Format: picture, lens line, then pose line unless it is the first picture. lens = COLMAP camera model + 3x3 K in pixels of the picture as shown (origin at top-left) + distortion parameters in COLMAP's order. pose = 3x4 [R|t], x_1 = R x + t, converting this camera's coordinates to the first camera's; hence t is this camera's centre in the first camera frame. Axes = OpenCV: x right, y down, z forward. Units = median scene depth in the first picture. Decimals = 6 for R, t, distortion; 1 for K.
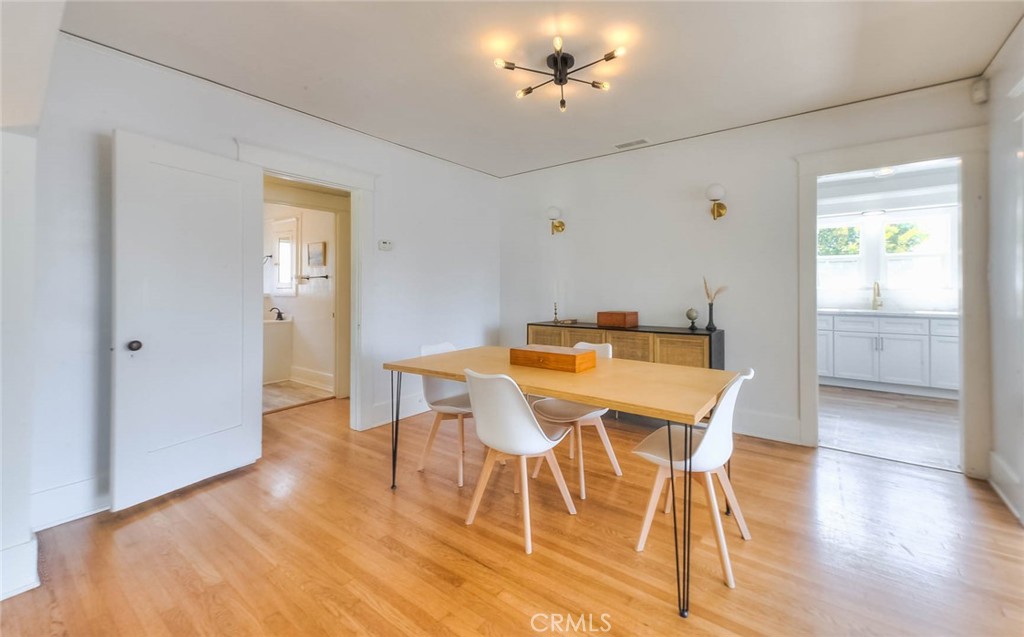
lens RADIAL K [[421.7, 0, 513.4], [0, 421.7, 280.5], [0, 0, 1]] dist [0.000222, -0.000144]
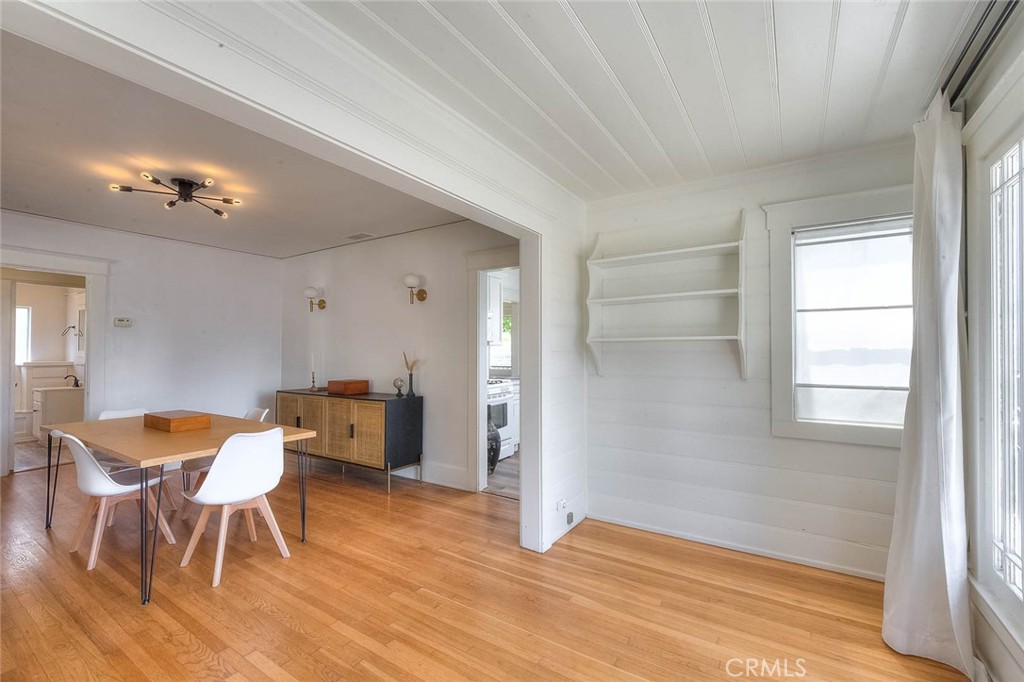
lens RADIAL K [[431.5, 0, 512.0], [0, 431.5, 341.0], [0, 0, 1]] dist [-0.001142, -0.000372]
pose [[0.997514, 0.005227, 0.070281, 0.655483], [-0.005174, 0.999986, -0.000941, -0.037835], [-0.070285, 0.000575, 0.997527, -0.225670]]
